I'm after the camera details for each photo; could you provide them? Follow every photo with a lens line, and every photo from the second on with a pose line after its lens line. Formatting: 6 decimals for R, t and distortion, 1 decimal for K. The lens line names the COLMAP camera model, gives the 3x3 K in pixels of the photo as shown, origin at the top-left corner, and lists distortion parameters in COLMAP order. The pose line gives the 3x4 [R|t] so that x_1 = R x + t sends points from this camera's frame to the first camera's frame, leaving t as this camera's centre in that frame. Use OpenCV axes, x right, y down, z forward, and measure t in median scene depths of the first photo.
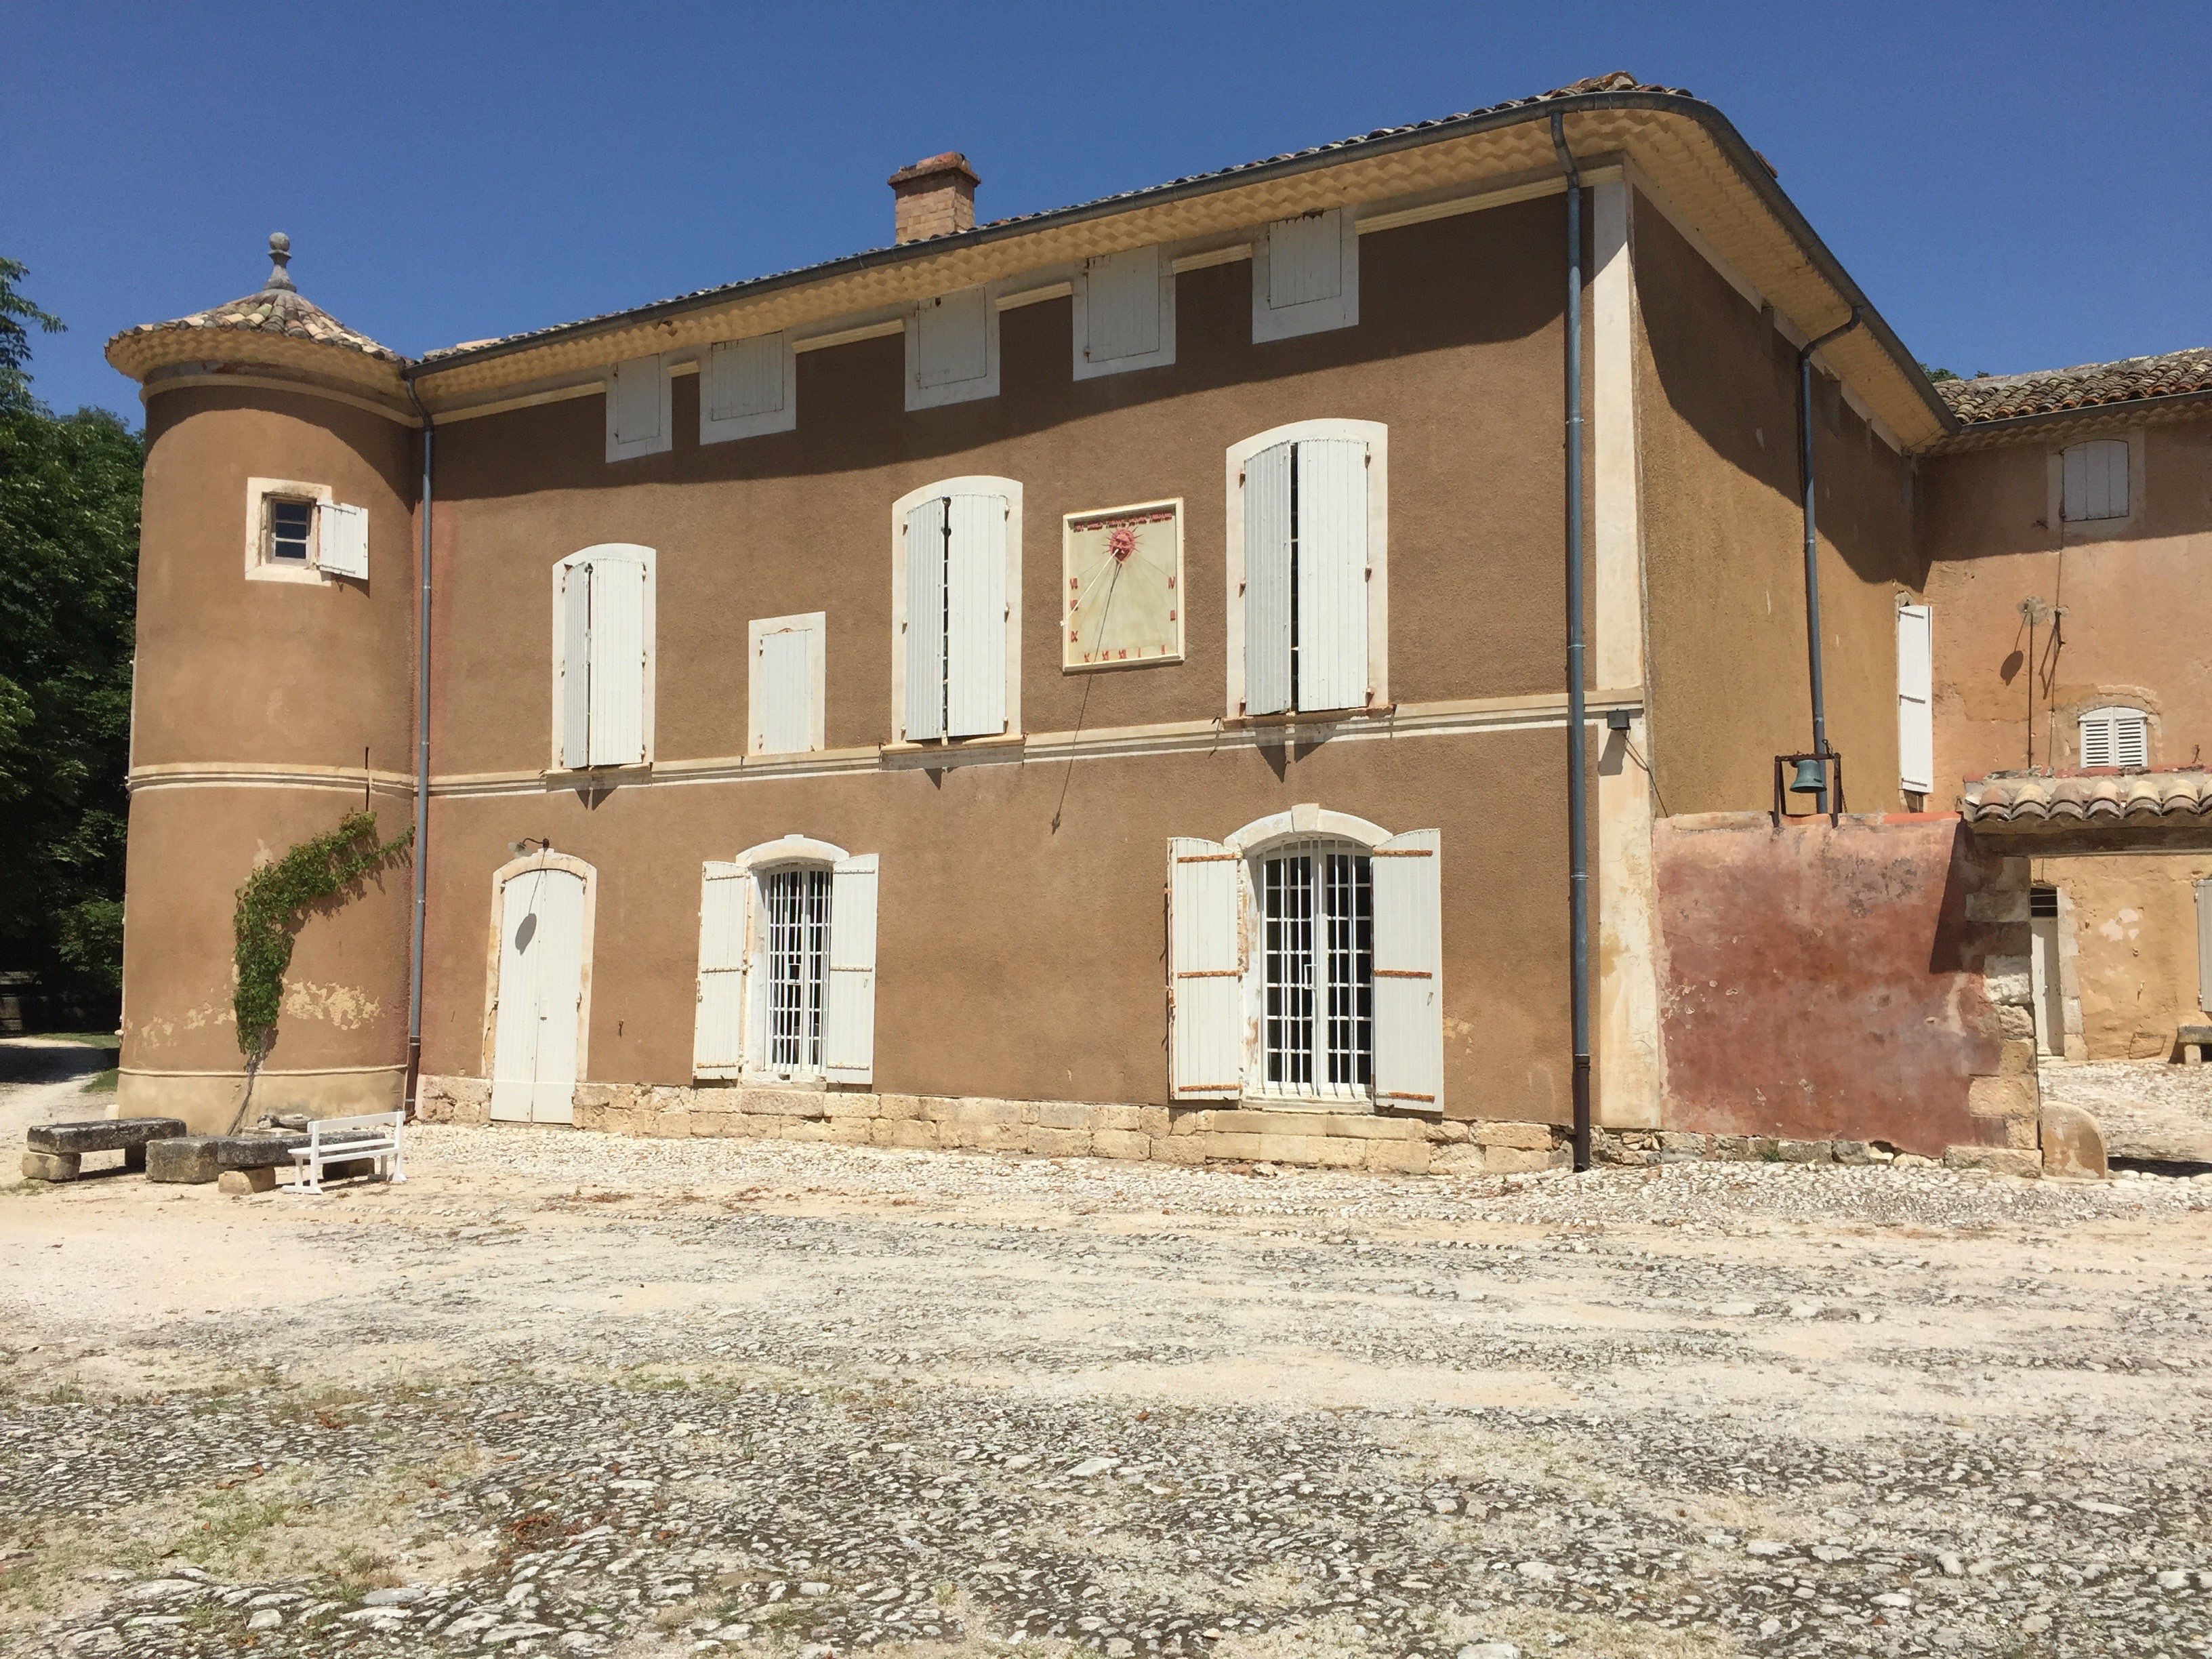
lens RADIAL K [[1848.7, 0, 1106.0], [0, 1848.7, 829.5], [0, 0, 1]] dist [0.051659, -0.081920]
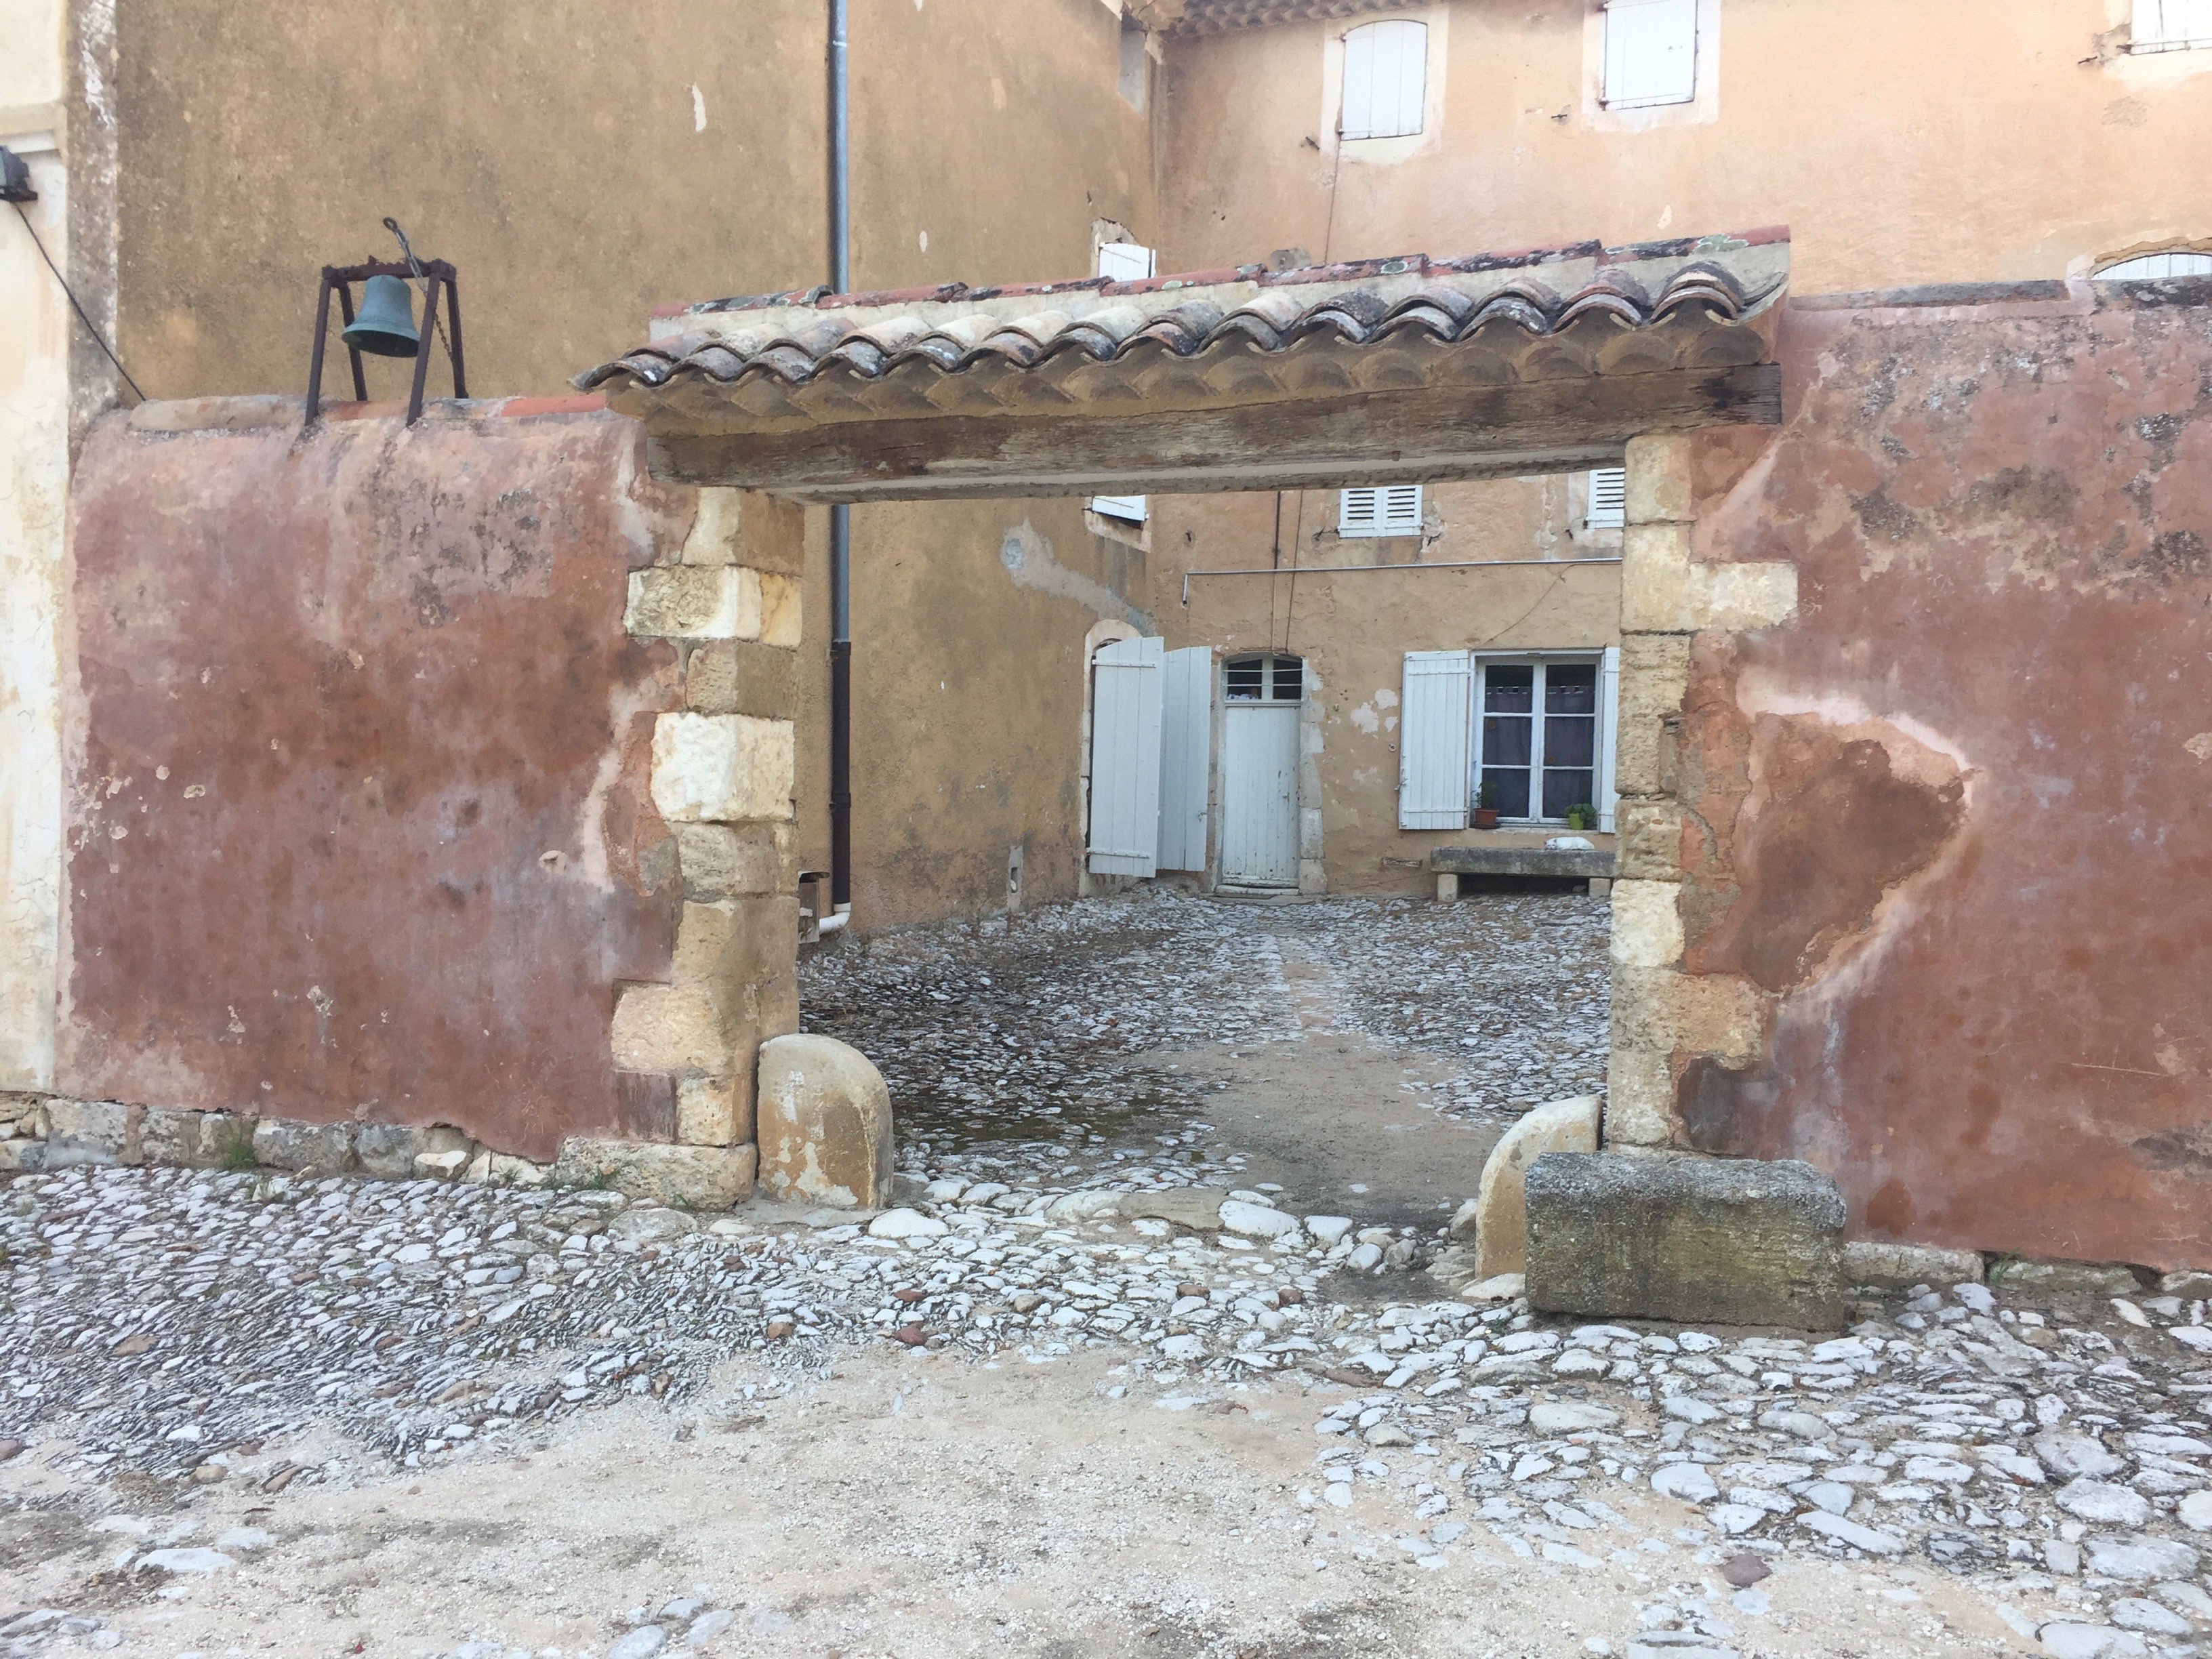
lens RADIAL K [[1848.7, 0, 1106.0], [0, 1848.7, 829.5], [0, 0, 1]] dist [0.051659, -0.081920]
pose [[0.973857, 0.004164, 0.227125, 0.444315], [-0.027494, 0.994643, 0.099649, 0.045309], [-0.225493, -0.103288, 0.968754, 0.510151]]
